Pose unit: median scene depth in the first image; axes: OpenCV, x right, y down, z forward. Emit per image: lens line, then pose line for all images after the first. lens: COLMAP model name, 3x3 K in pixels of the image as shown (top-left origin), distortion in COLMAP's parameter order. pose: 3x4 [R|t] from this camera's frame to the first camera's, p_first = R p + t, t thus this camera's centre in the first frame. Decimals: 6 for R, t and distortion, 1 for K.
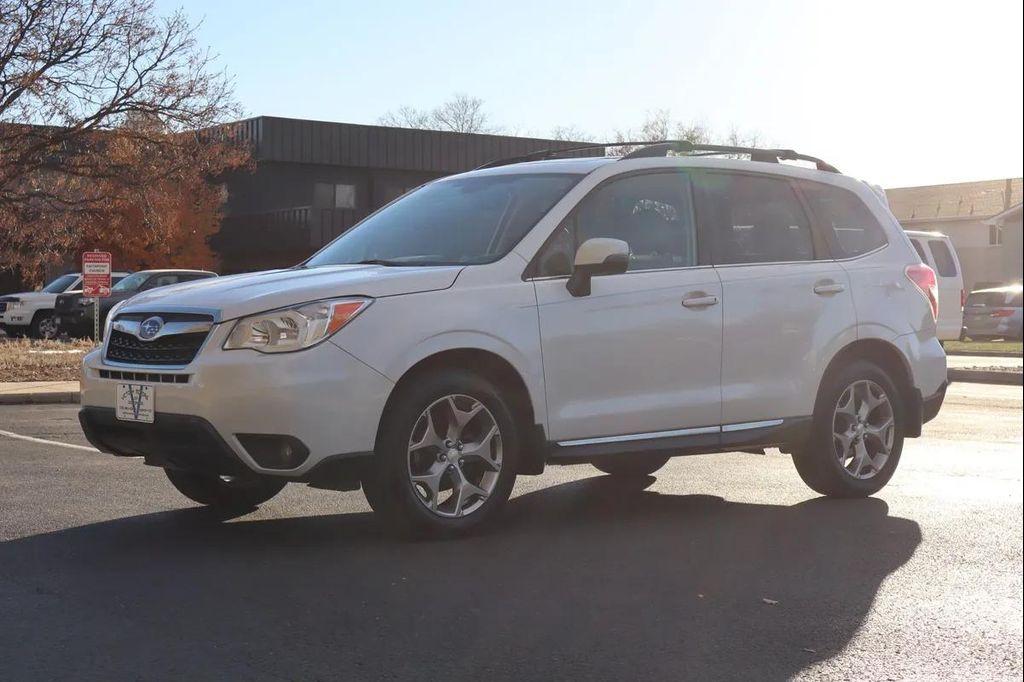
lens RADIAL K [[1831.6, 0, 517.7], [0, 1831.6, 344.5], [0, 0, 1]] dist [0.021411, 0.000000]
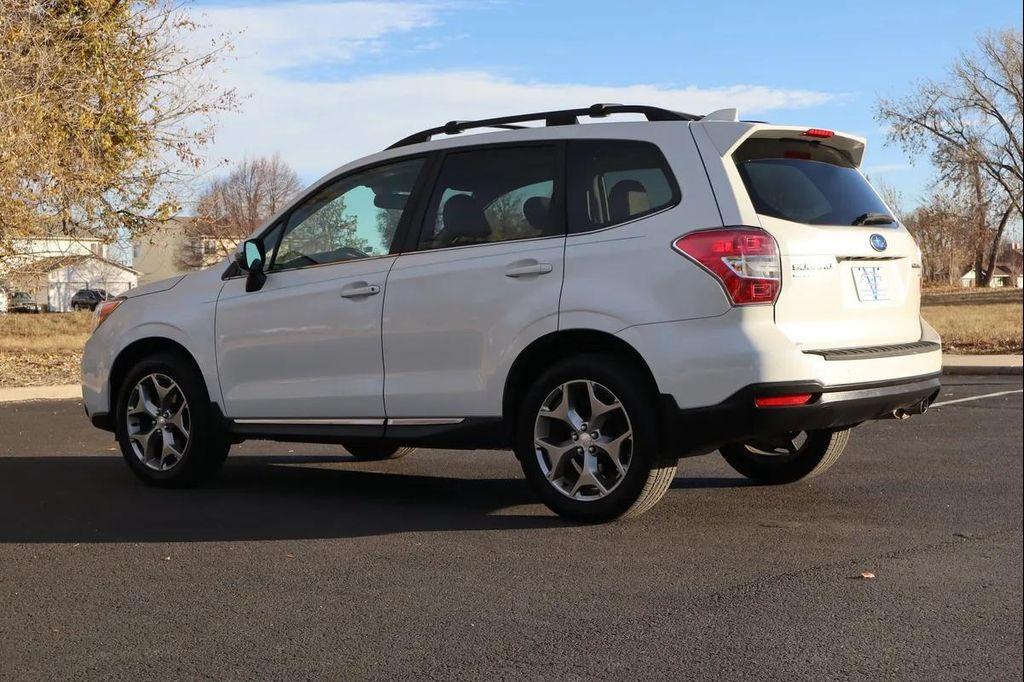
lens RADIAL K [[1604.1, 0, 519.1], [0, 1604.1, 340.8], [0, 0, 1]] dist [0.040434, 0.000000]
pose [[0.181239, 0.017998, -0.983274, 1.032612], [0.006429, 0.999789, 0.019485, -0.014142], [0.983418, -0.009853, 0.181085, 0.982218]]
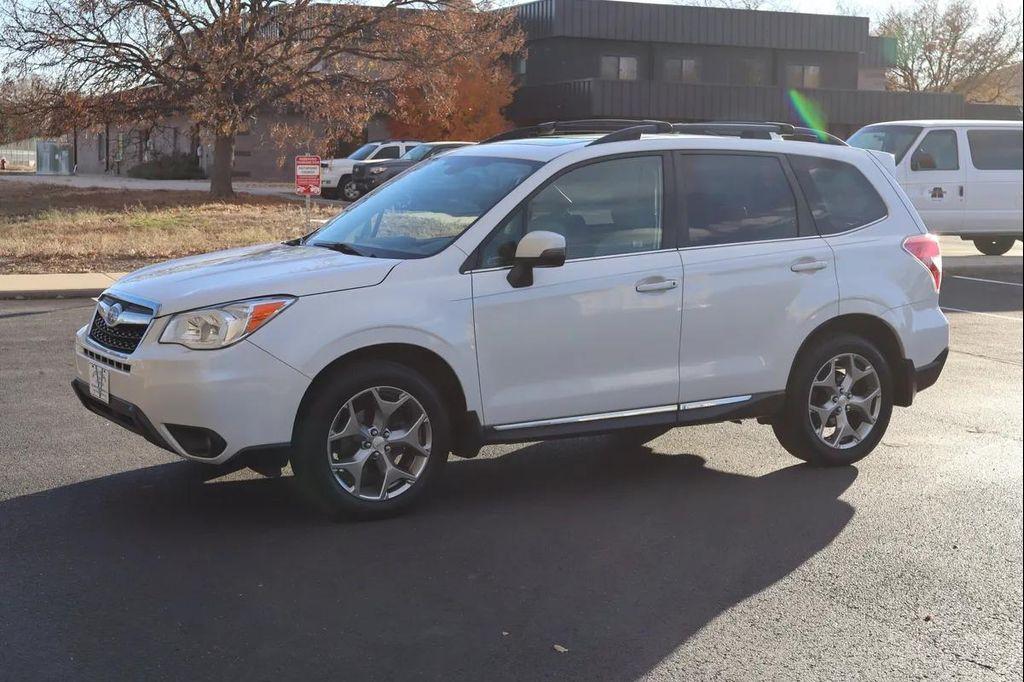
lens RADIAL K [[1592.5, 0, 511.1], [0, 1592.5, 341.9], [0, 0, 1]] dist [0.003714, 0.000000]
pose [[0.982015, 0.031125, -0.186220, 0.198176], [-0.012693, 0.994970, 0.099367, -0.085231], [0.188376, -0.095216, 0.977470, 0.110133]]
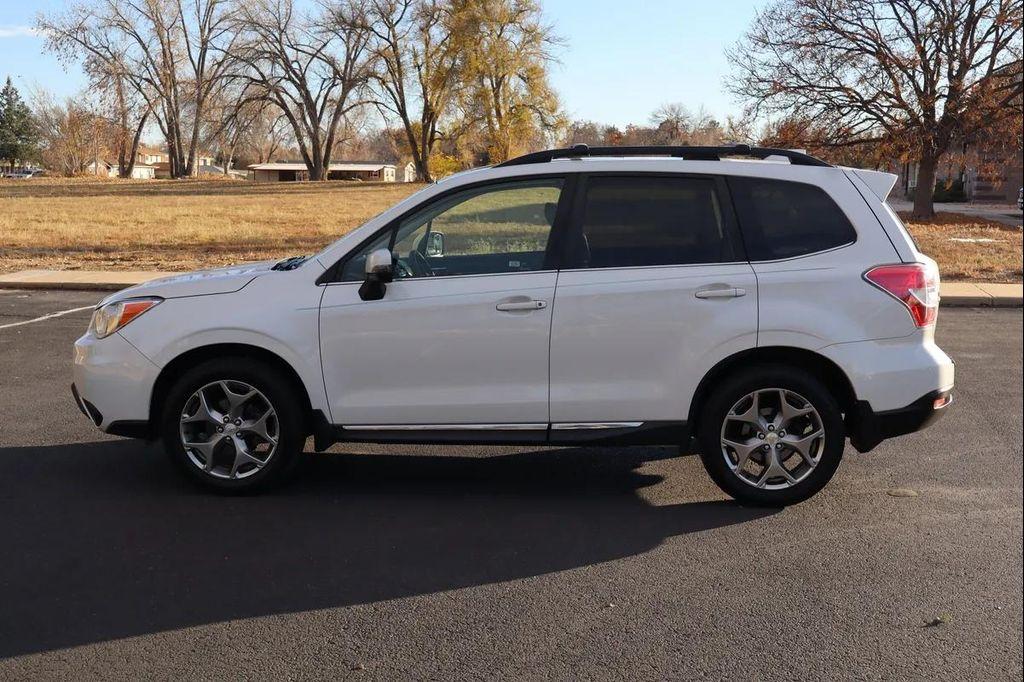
lens RADIAL K [[1303.8, 0, 507.4], [0, 1303.8, 337.8], [0, 0, 1]] dist [0.010887, 0.000000]
pose [[0.706509, 0.089126, -0.702069, 0.661060], [-0.015916, 0.993788, 0.110142, -0.093141], [0.707525, -0.066643, 0.703539, 0.491600]]
